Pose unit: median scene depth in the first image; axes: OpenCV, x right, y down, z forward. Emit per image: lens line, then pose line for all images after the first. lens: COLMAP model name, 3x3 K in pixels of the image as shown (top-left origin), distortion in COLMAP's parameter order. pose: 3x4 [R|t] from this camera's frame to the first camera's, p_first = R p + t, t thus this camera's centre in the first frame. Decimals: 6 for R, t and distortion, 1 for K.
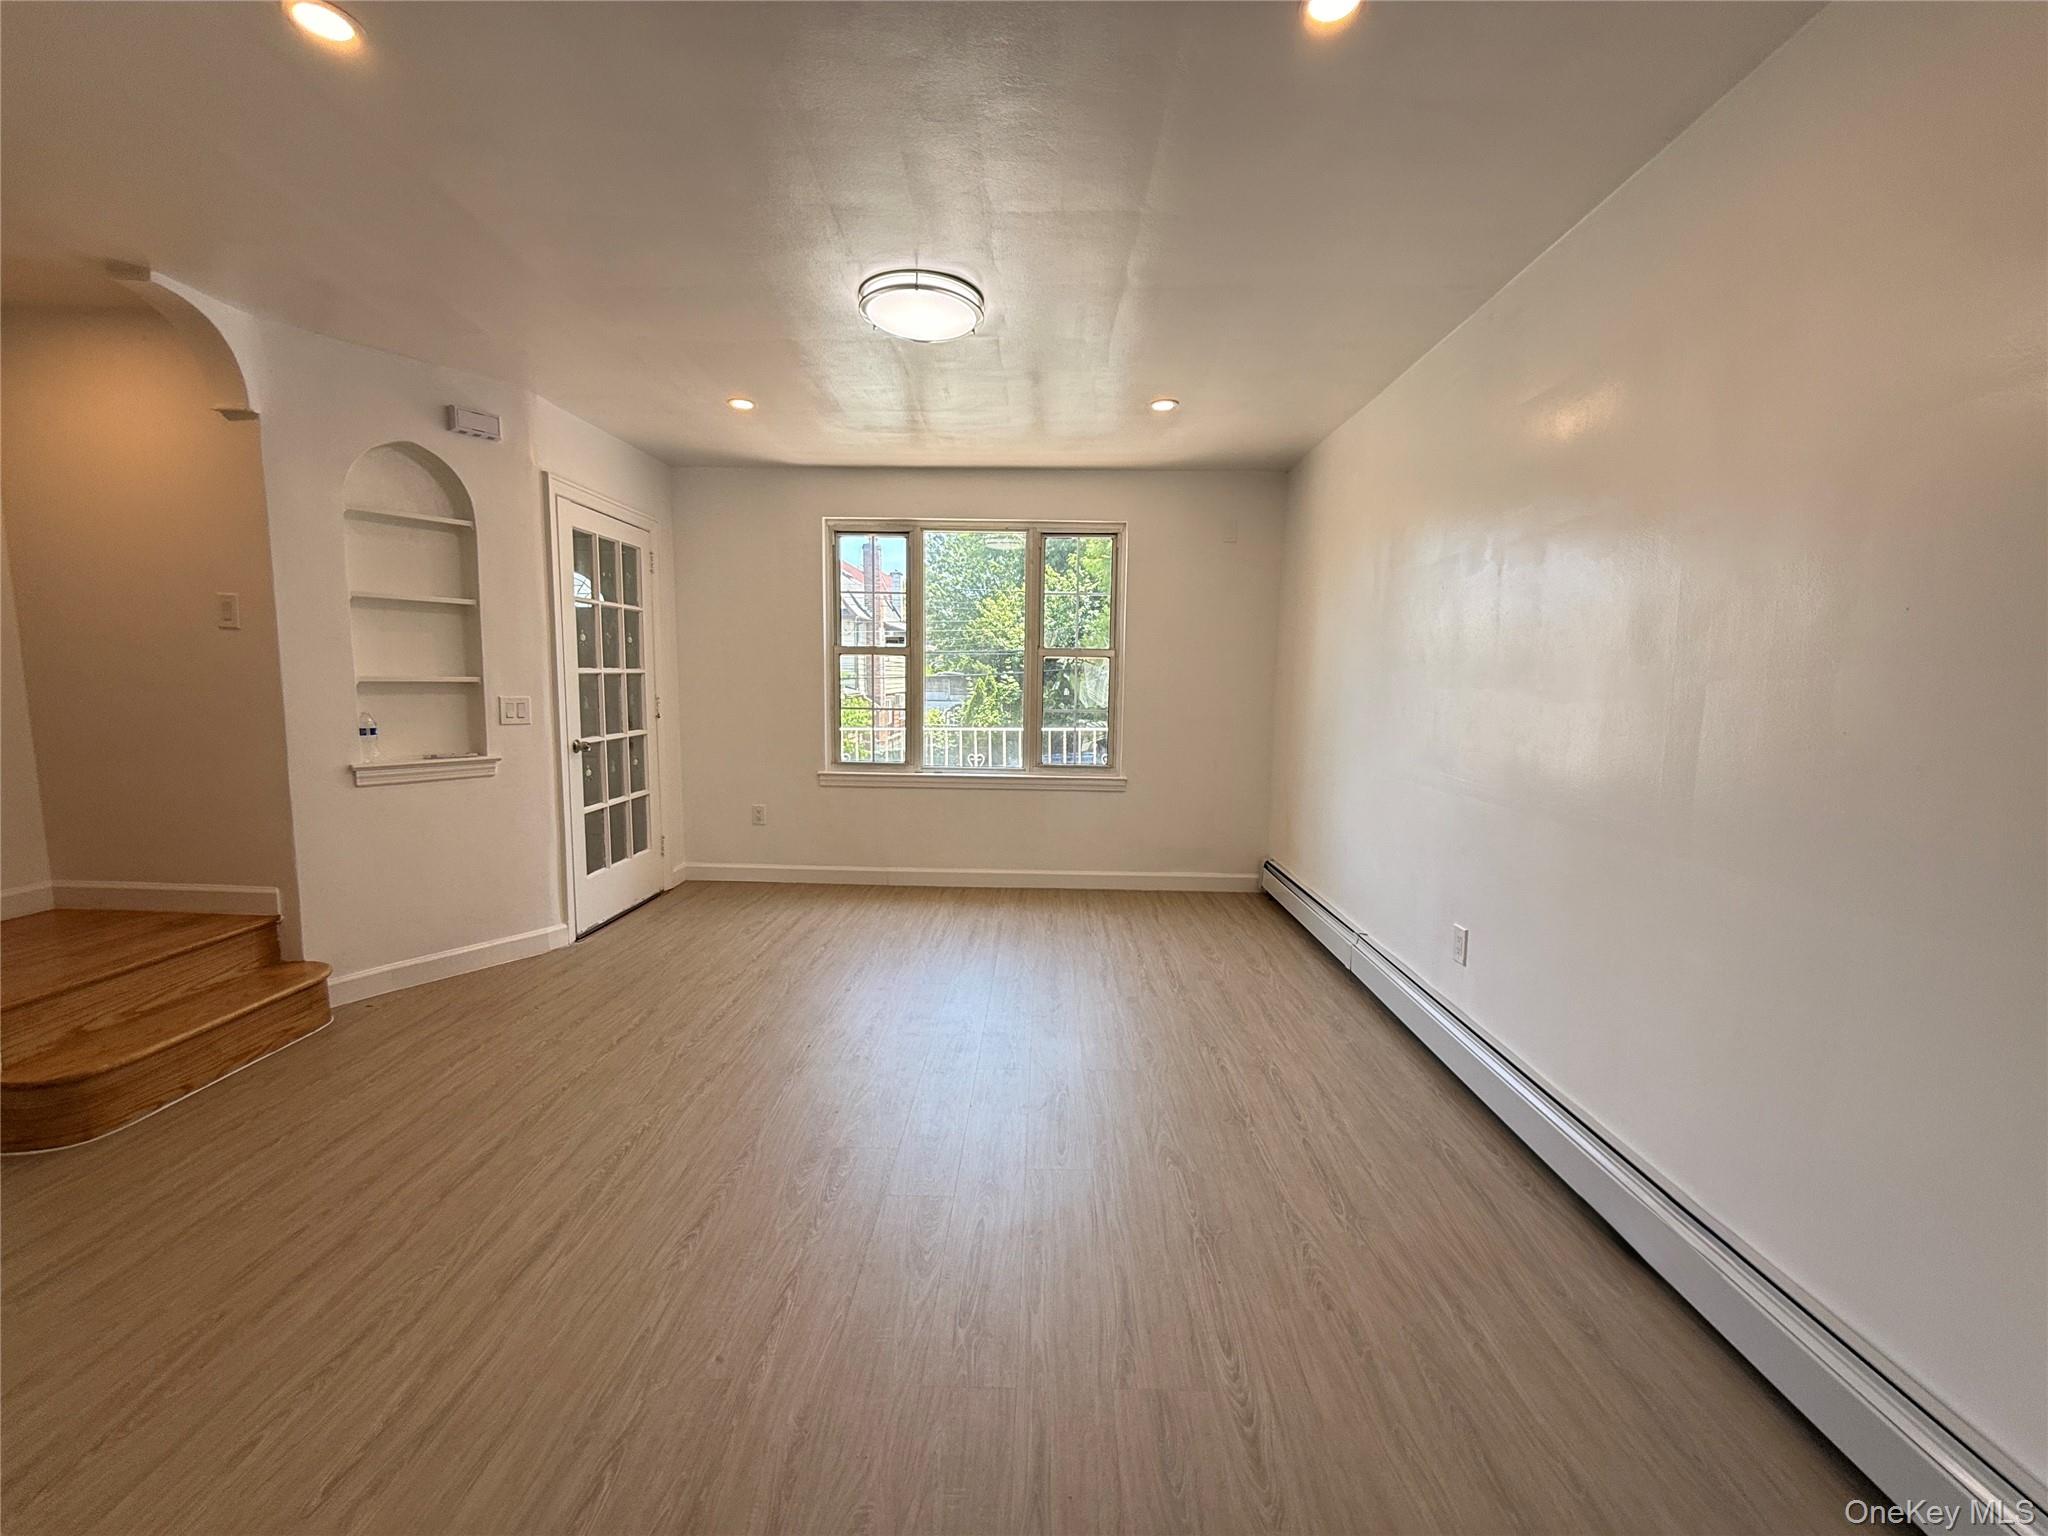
lens RADIAL K [[813.7, 0, 1028.4], [0, 813.7, 763.5], [0, 0, 1]] dist [0.000832, 0.000379]
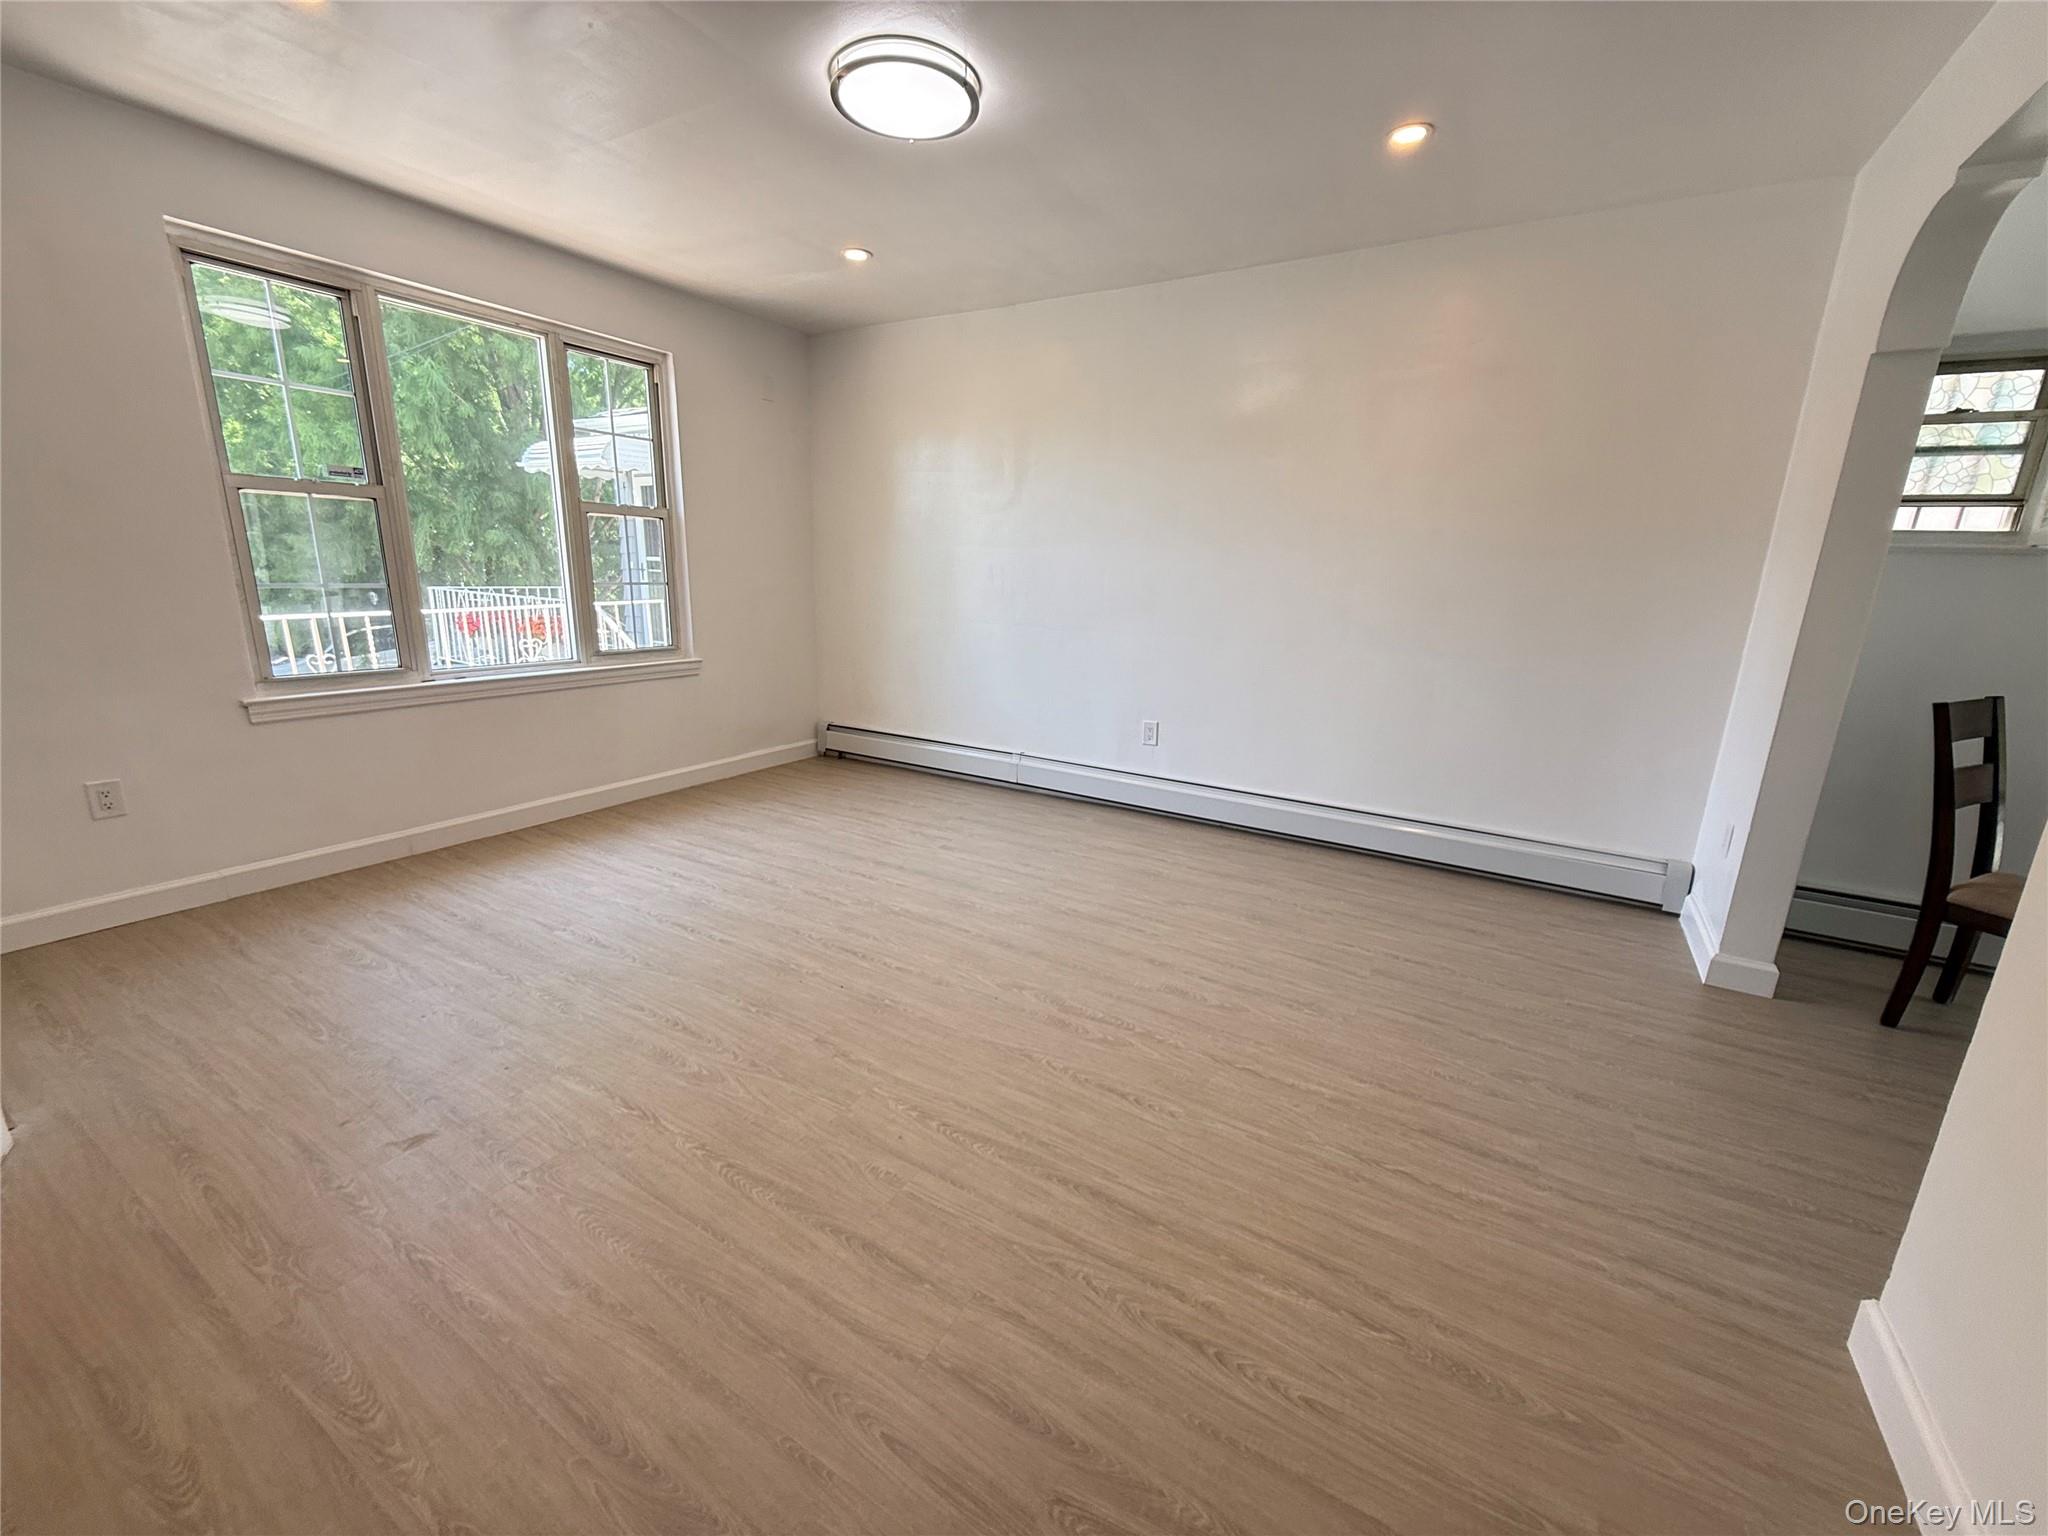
lens RADIAL K [[813.7, 0, 1030.2], [0, 813.7, 765.8], [0, 0, 1]] dist [0.000832, 0.000379]
pose [[0.490821, -0.207054, 0.846300, -0.596902], [0.068489, 0.977514, 0.199436, -0.026027], [-0.868565, -0.039926, 0.493965, 0.291459]]
